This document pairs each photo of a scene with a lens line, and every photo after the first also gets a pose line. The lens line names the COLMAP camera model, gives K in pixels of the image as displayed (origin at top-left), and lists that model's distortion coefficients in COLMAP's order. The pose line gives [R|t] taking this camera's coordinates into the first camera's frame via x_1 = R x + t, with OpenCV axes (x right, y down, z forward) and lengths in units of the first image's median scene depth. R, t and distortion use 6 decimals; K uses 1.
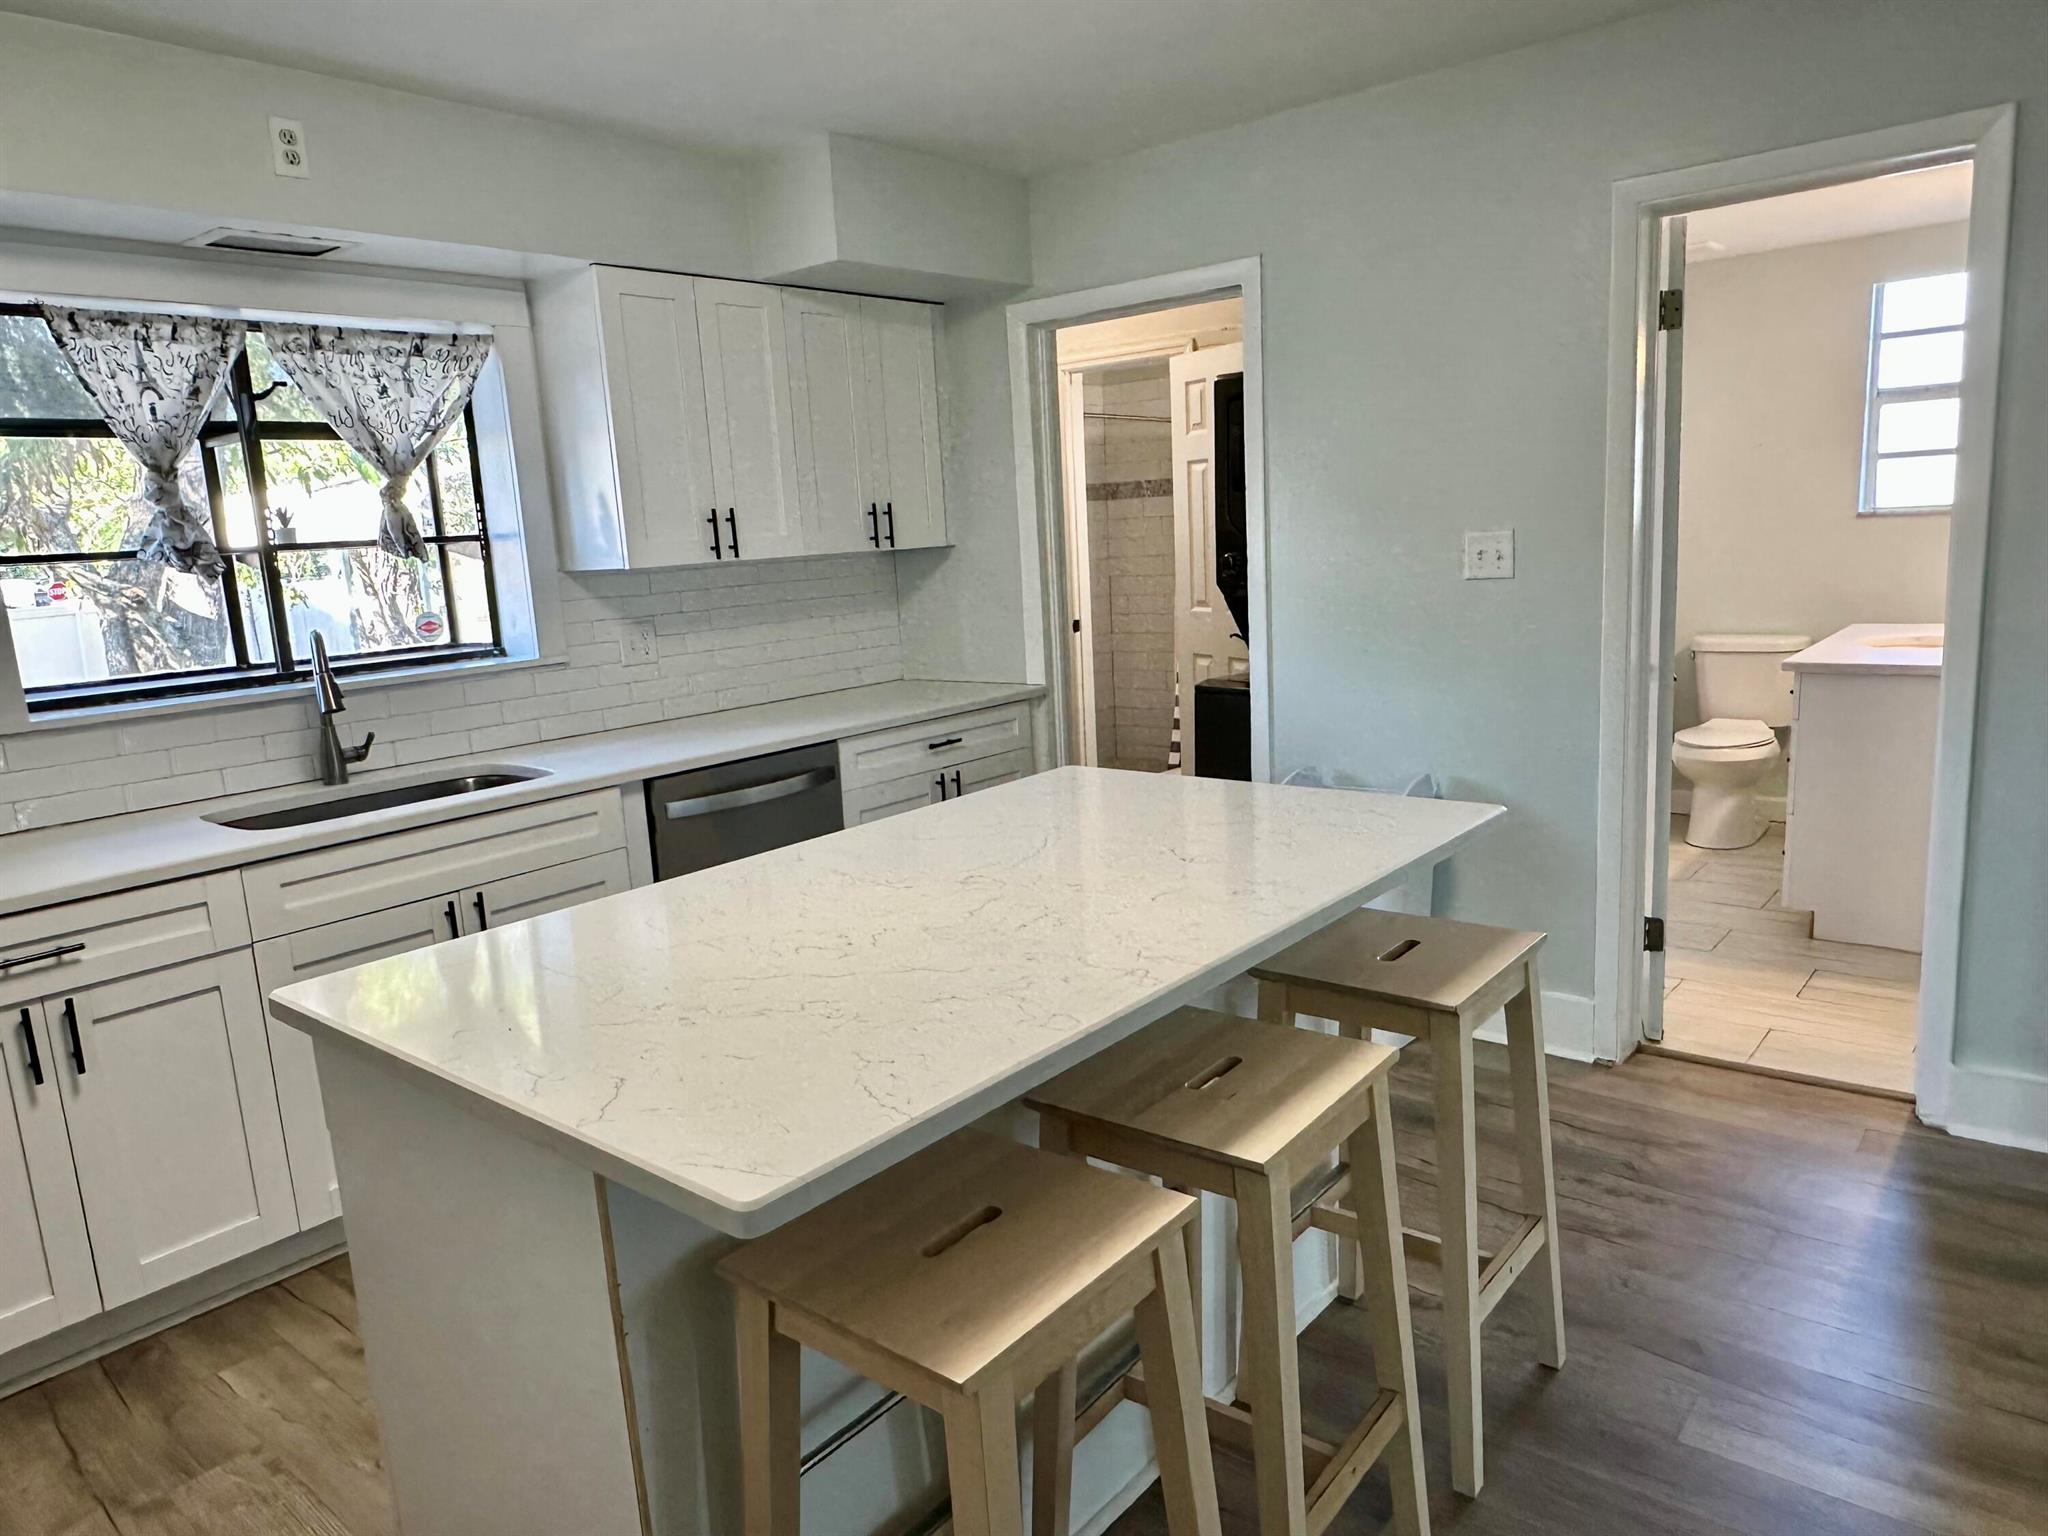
lens RADIAL K [[1367.3, 0, 1009.3], [0, 1367.3, 771.4], [0, 0, 1]] dist [-0.007212, 0.009220]
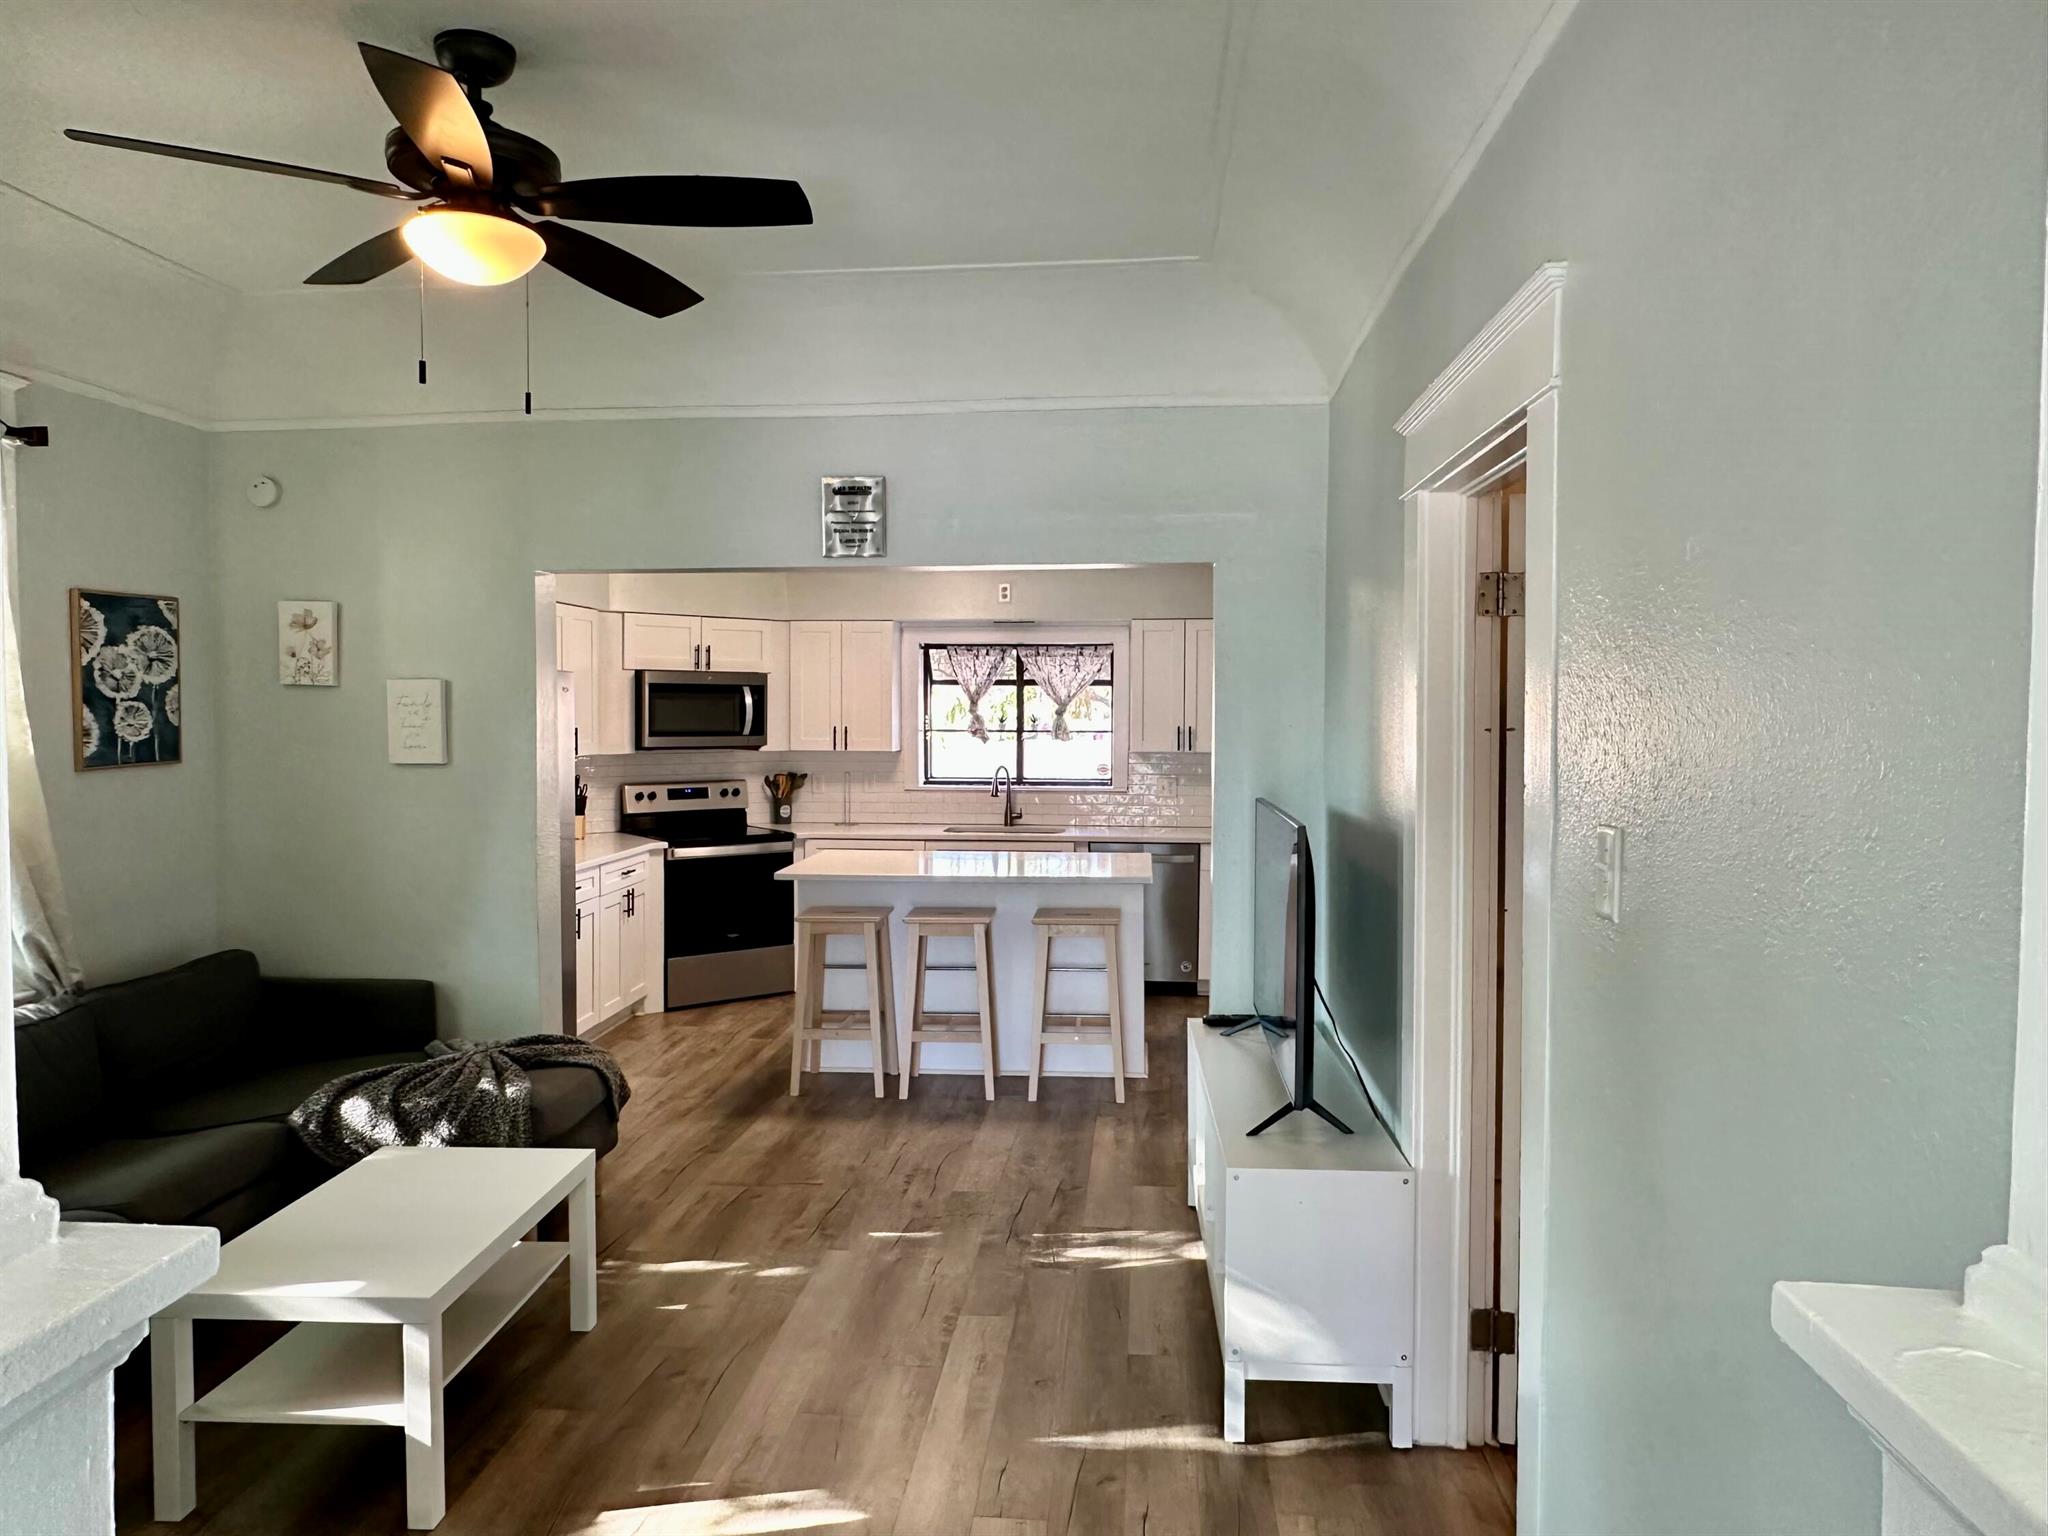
lens RADIAL K [[1367.3, 0, 998.8], [0, 1367.3, 748.5], [0, 0, 1]] dist [-0.007212, 0.009220]
pose [[0.565885, 0.081666, -0.820430, 1.232351], [-0.179785, 0.983359, -0.026122, -0.049865], [0.804644, 0.162283, 0.571150, -0.376164]]
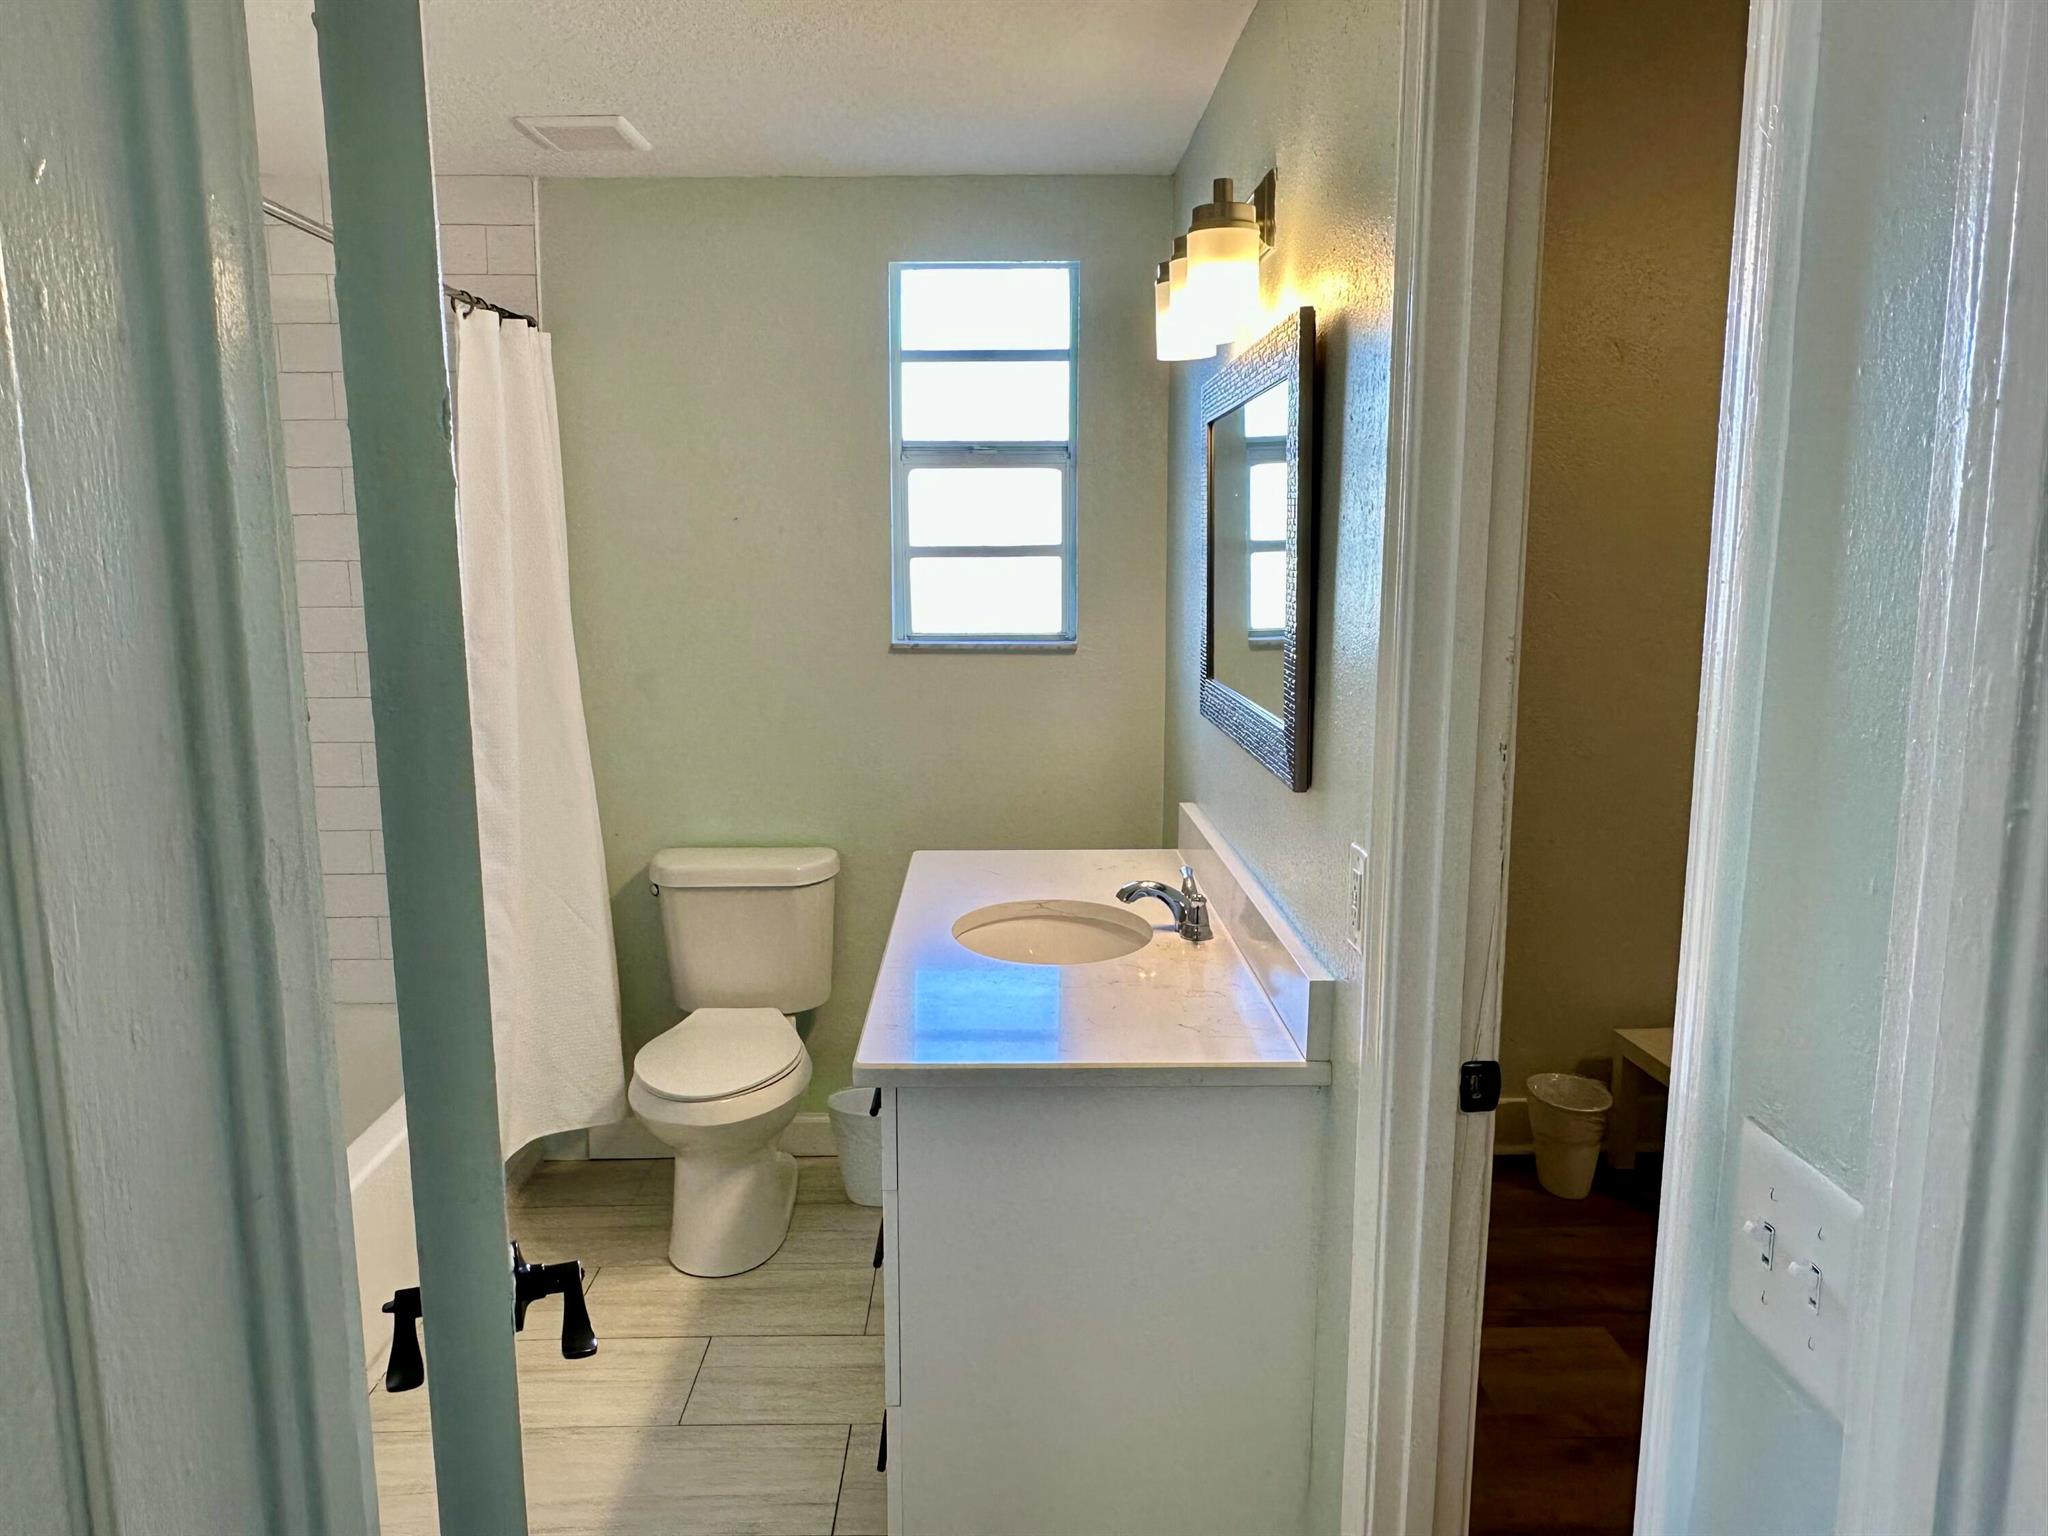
lens RADIAL K [[1427.1, 0, 1024.1], [0, 1427.1, 770.3], [0, 0, 1]] dist [0.048887, -0.069732]
pose [[0.754735, -0.048945, 0.654202, 0.341710], [0.081727, 0.996459, -0.019734, -0.158765], [-0.650919, 0.068360, 0.756063, 0.665889]]
